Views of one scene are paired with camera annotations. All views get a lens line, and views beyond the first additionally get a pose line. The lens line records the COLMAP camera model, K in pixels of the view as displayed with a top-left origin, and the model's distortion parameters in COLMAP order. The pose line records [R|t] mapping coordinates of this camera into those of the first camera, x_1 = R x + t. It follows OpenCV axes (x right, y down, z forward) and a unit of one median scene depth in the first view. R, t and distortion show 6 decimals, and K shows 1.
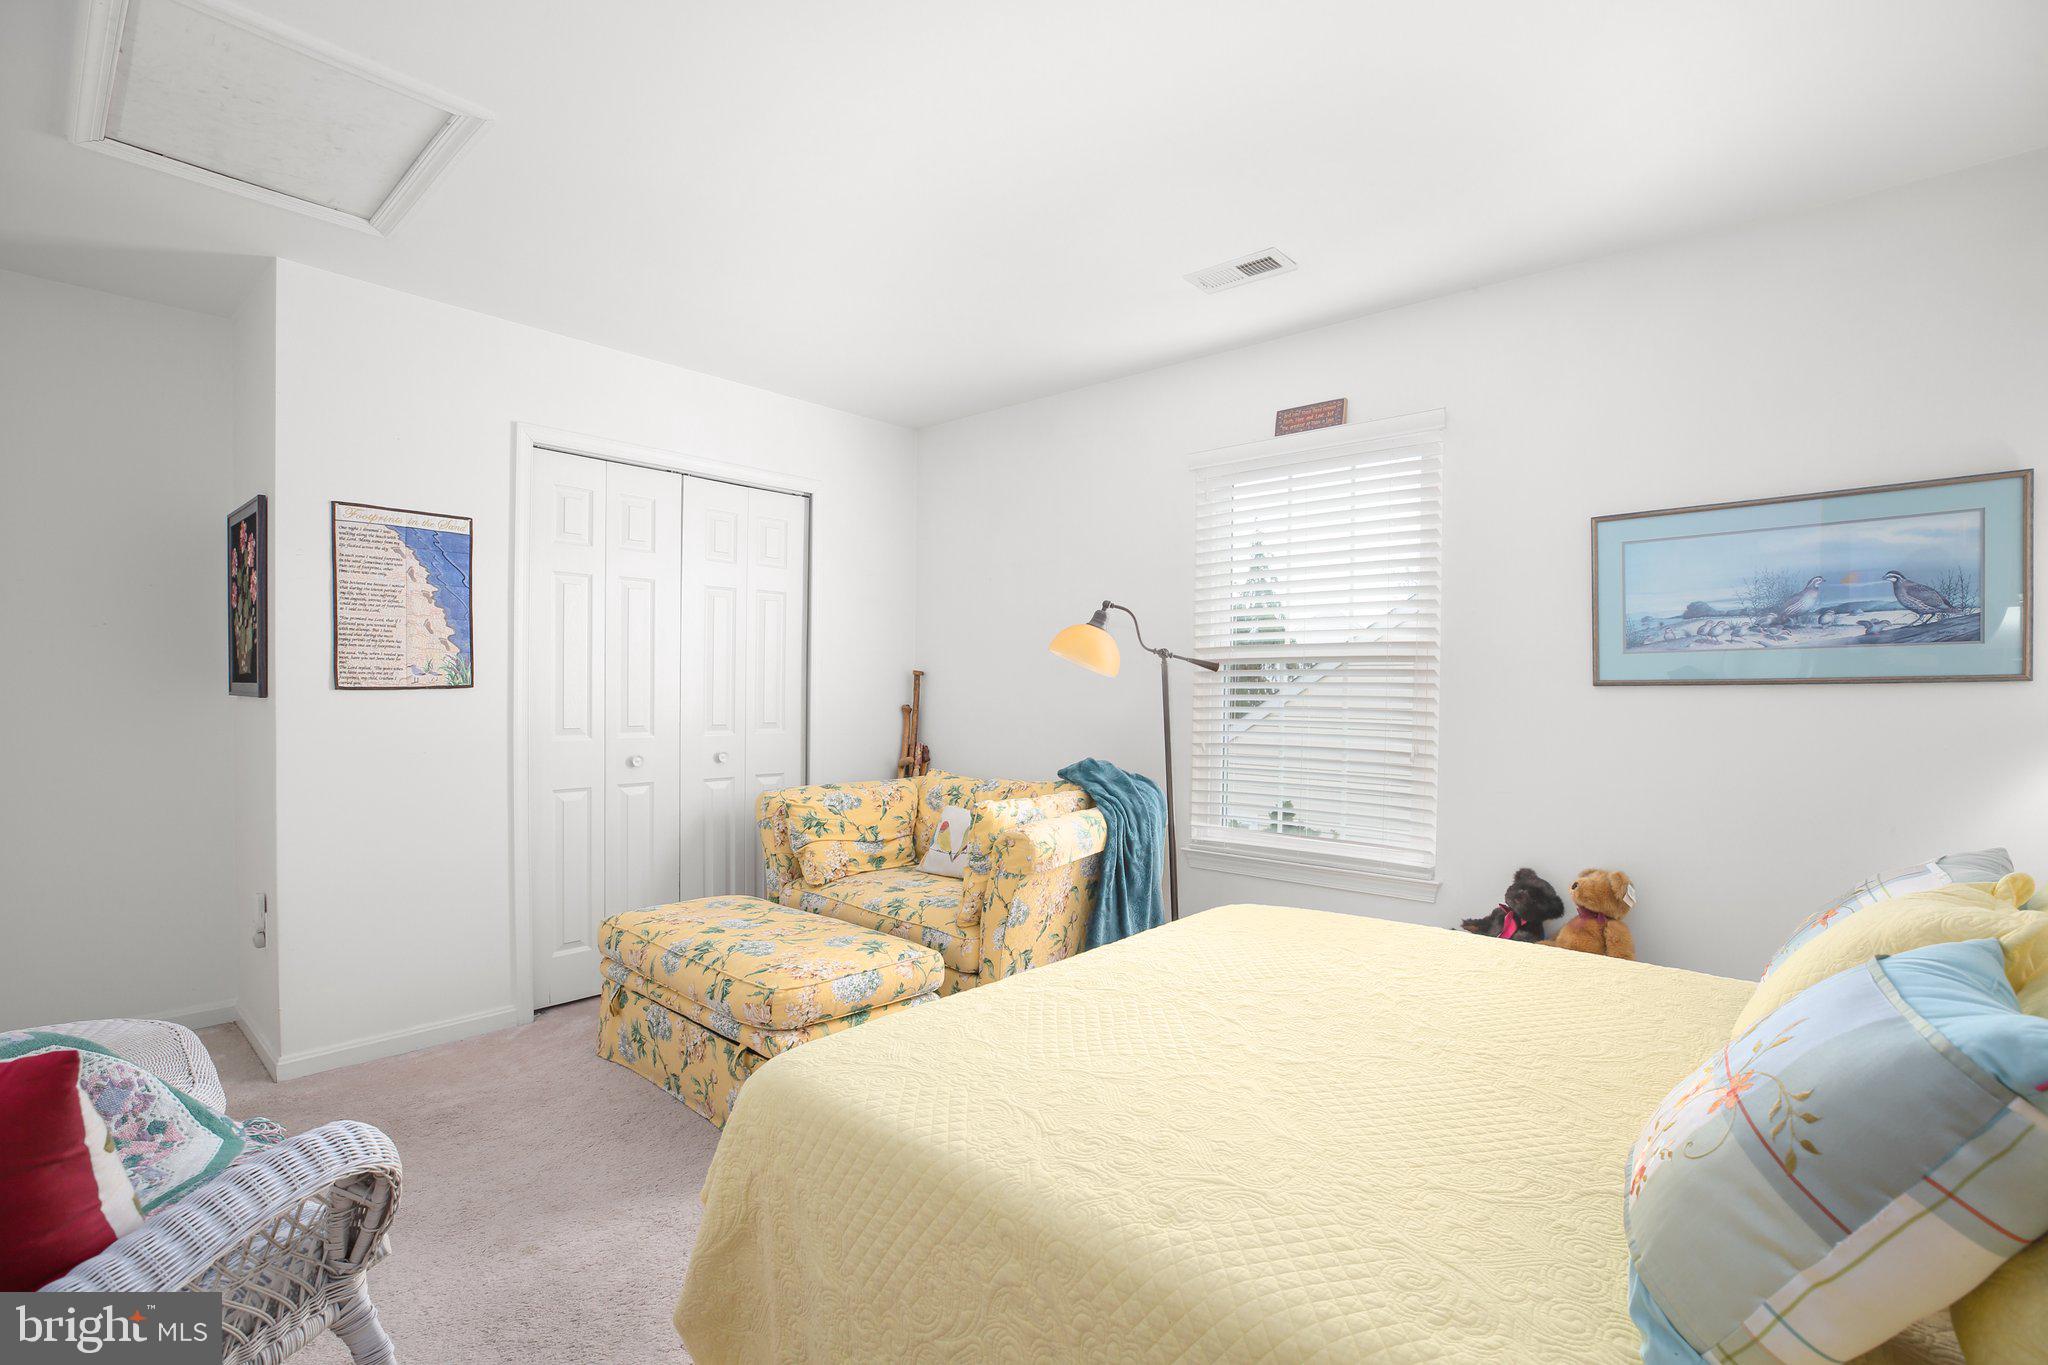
lens RADIAL K [[923.0, 0, 1044.1], [0, 923.0, 690.3], [0, 0, 1]] dist [-0.043683, 0.016286]
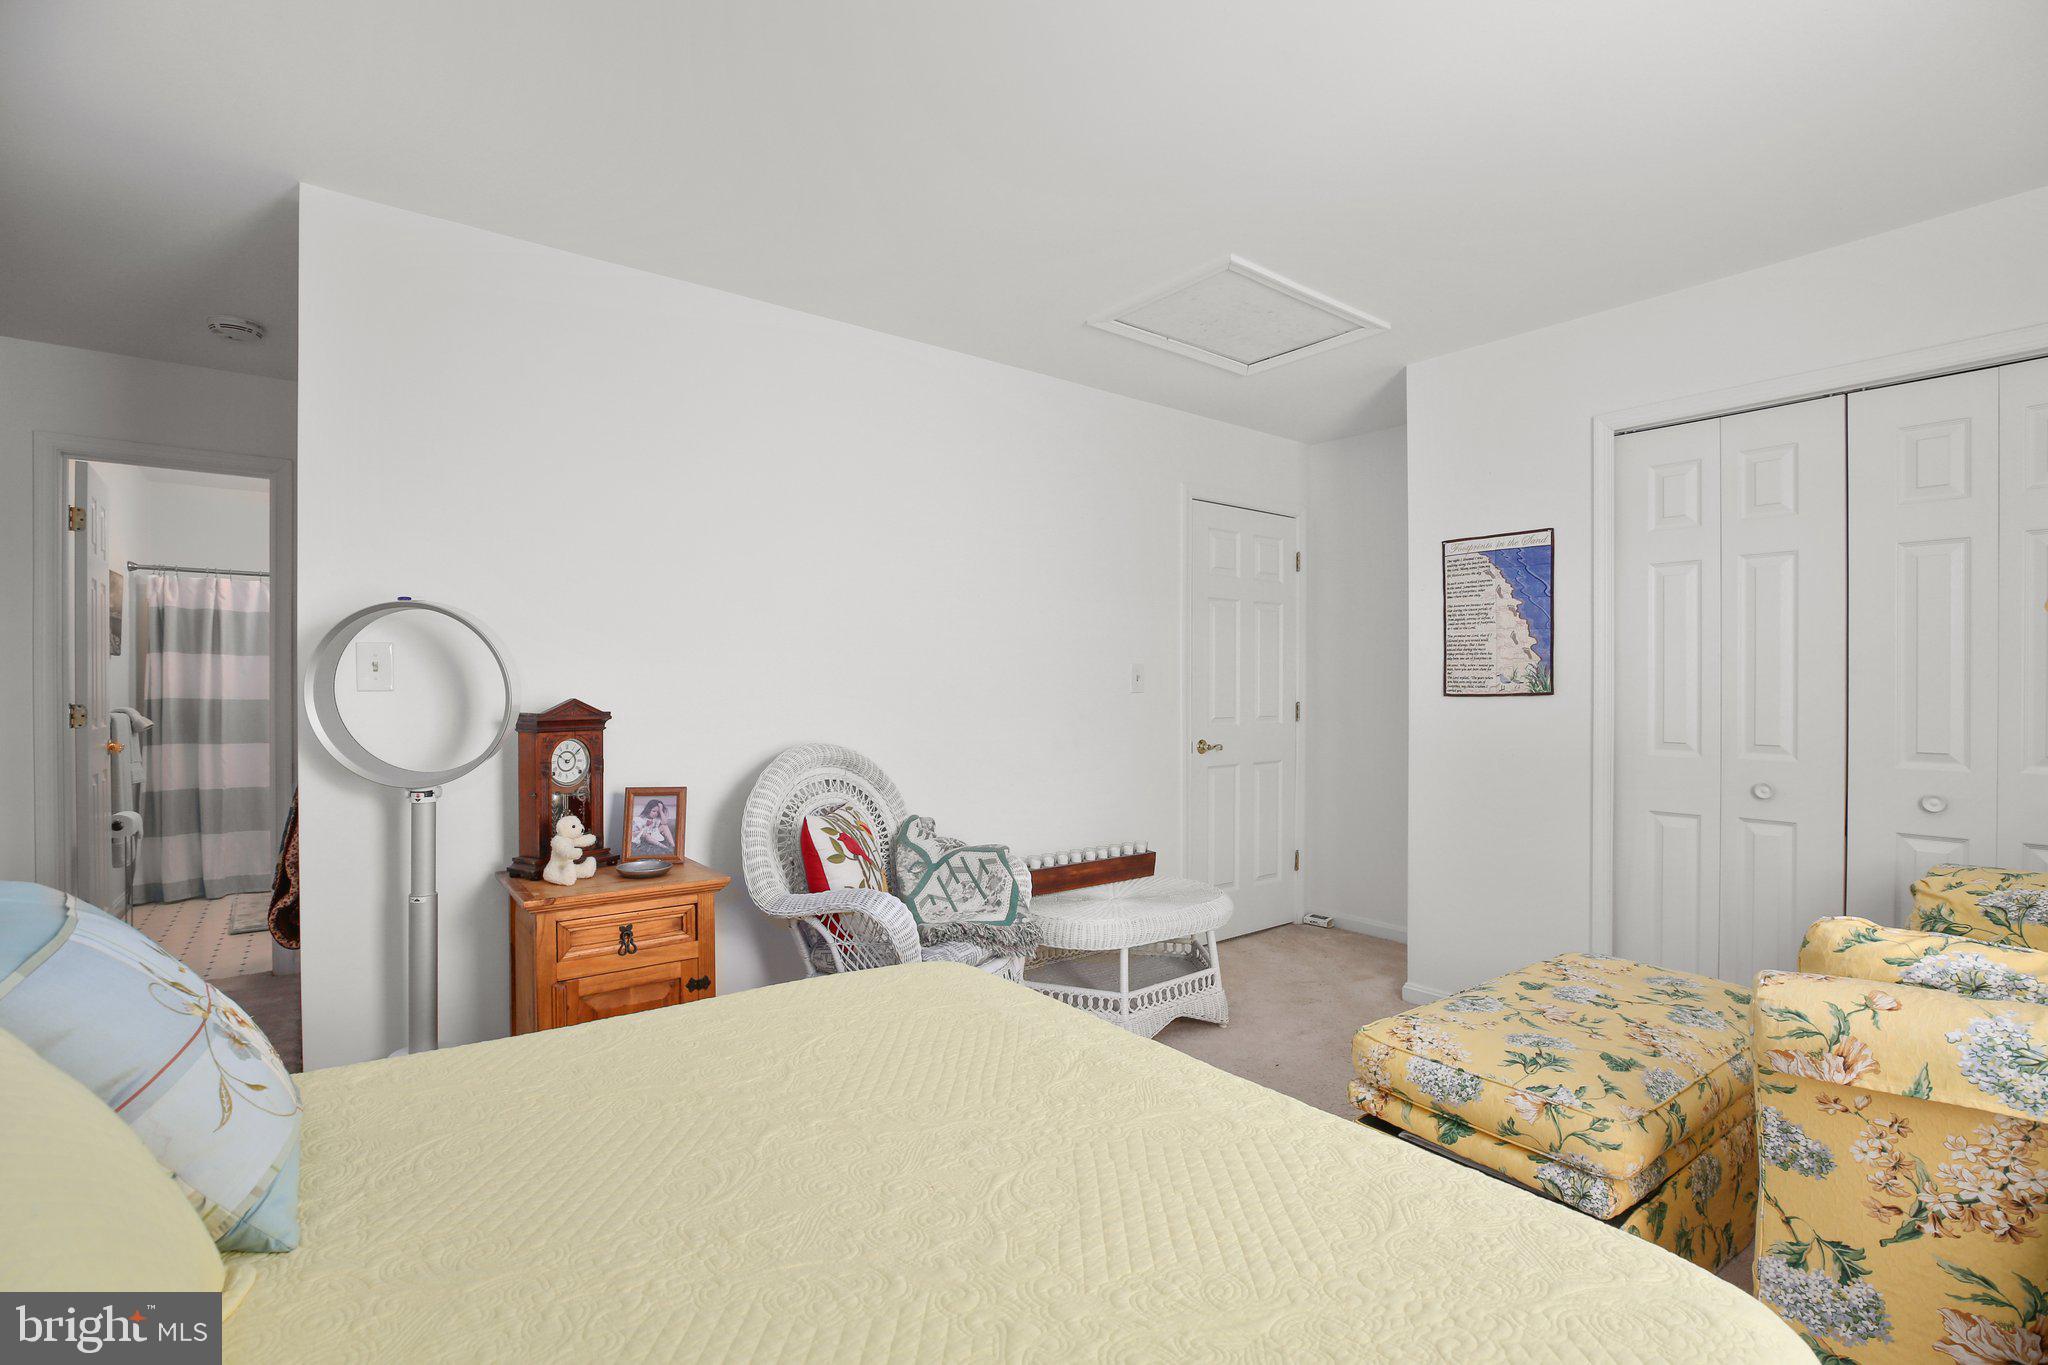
lens RADIAL K [[923.0, 0, 1044.1], [0, 923.0, 690.3], [0, 0, 1]] dist [-0.043683, 0.016286]
pose [[-0.162425, -0.003933, -0.986713, 0.494874], [-0.006087, 0.999977, -0.002984, -0.001664], [0.986702, 0.005522, -0.162445, 0.644369]]
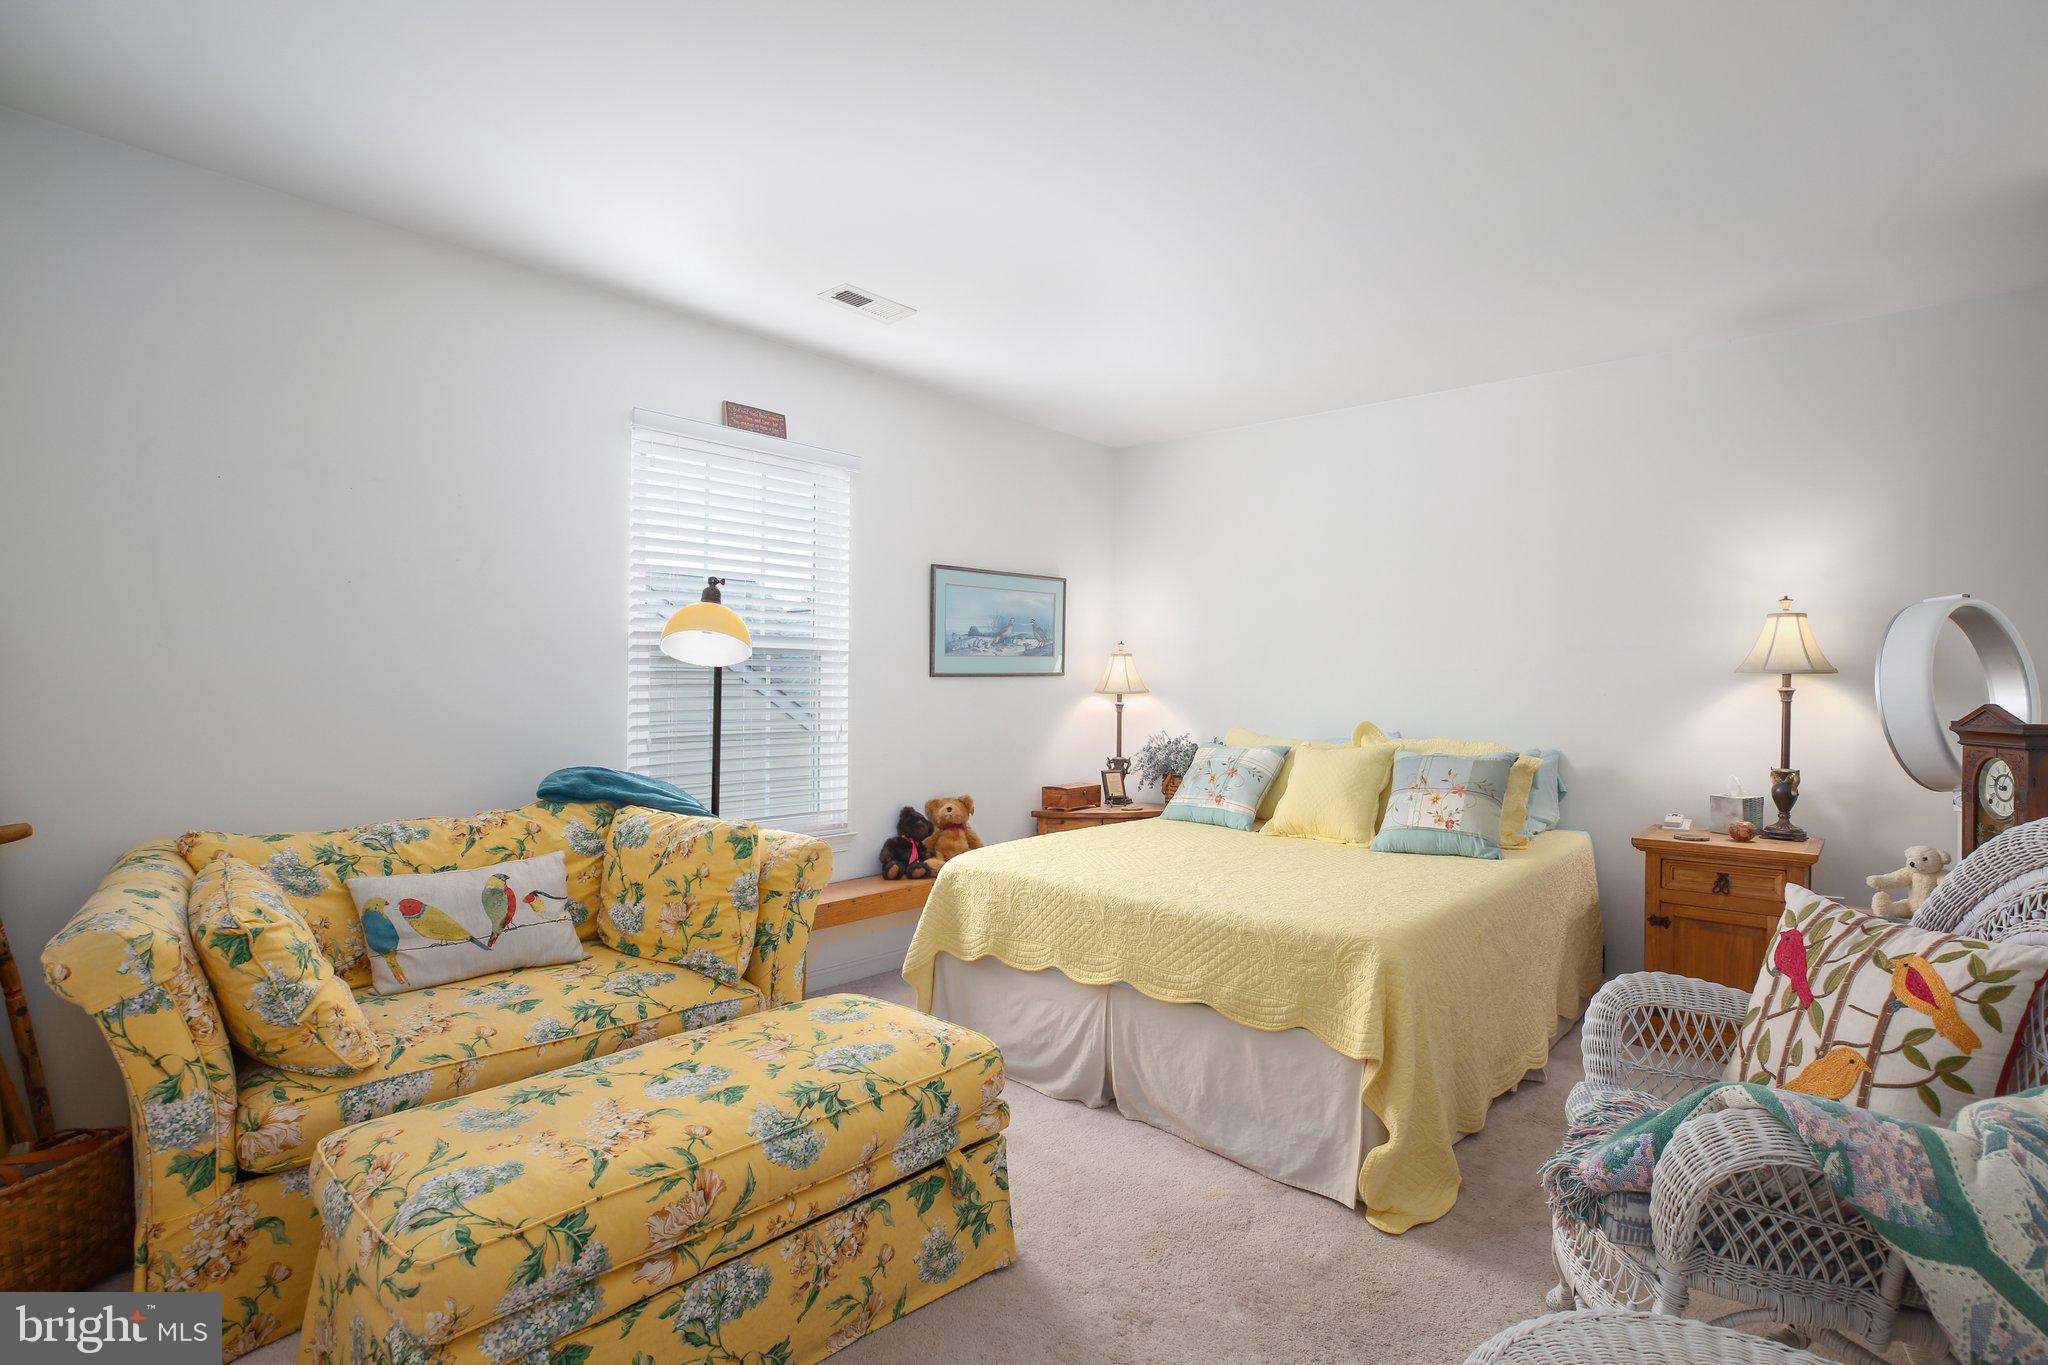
lens RADIAL K [[1011.9, 0, 967.3], [0, 1011.9, 679.5], [0, 0, 1]] dist [-0.024250, -0.000549]
pose [[0.039144, -0.005646, 0.999218, -0.931232], [-0.008531, 0.999946, 0.005984, -0.008992], [-0.999197, -0.008758, 0.039094, 0.765960]]
